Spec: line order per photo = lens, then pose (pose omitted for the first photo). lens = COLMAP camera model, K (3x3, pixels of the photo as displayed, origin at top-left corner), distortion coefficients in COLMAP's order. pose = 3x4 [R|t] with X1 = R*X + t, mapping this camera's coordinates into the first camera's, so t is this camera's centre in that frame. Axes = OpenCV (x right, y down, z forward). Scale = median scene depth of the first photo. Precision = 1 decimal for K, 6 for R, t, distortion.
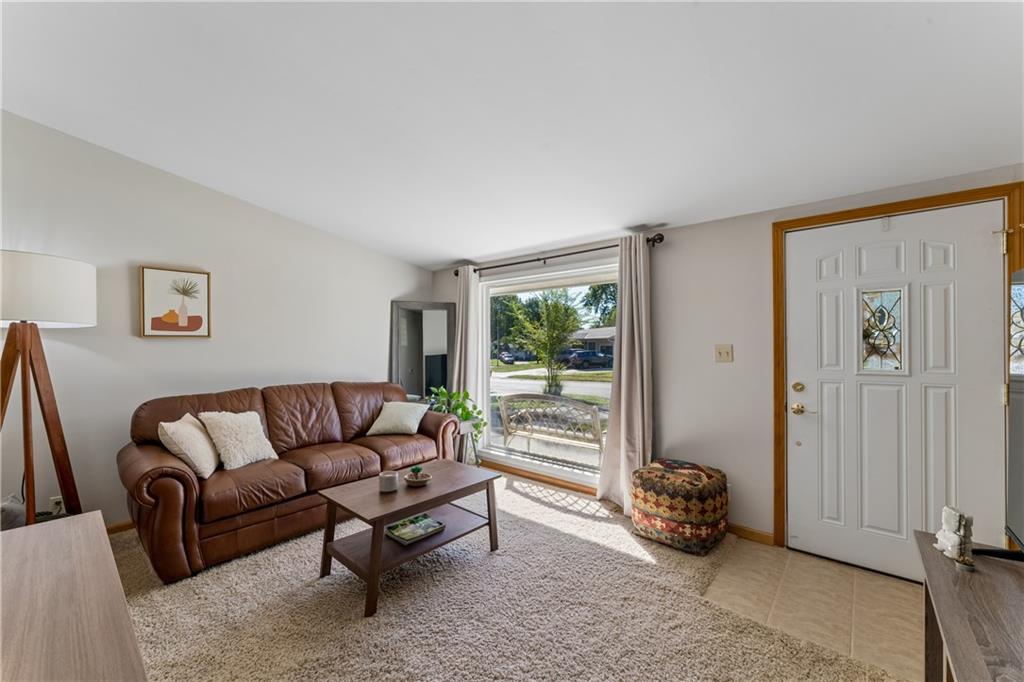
lens RADIAL K [[406.9, 0, 512.0], [0, 406.9, 341.0], [0, 0, 1]] dist [-0.001247, 0.000116]
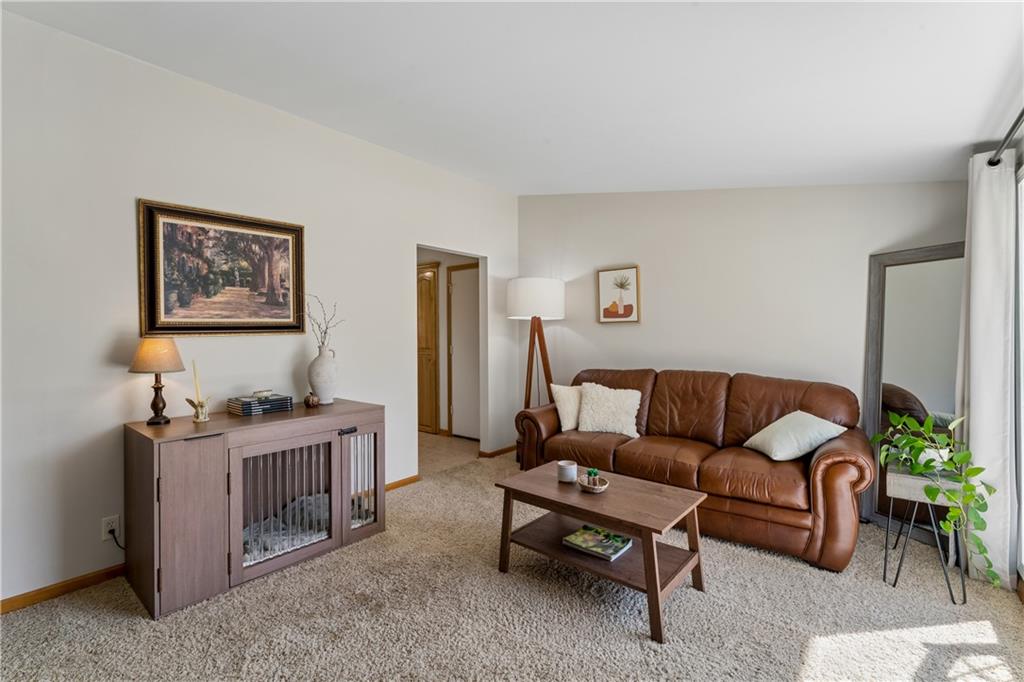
lens RADIAL K [[467.1, 0, 512.0], [0, 467.1, 341.0], [0, 0, 1]] dist [0.001398, 0.000267]
pose [[0.013901, 0.017990, -0.999742, 0.593836], [0.015400, 0.999716, 0.018204, 0.014464], [0.999785, -0.015649, 0.013620, 0.655992]]
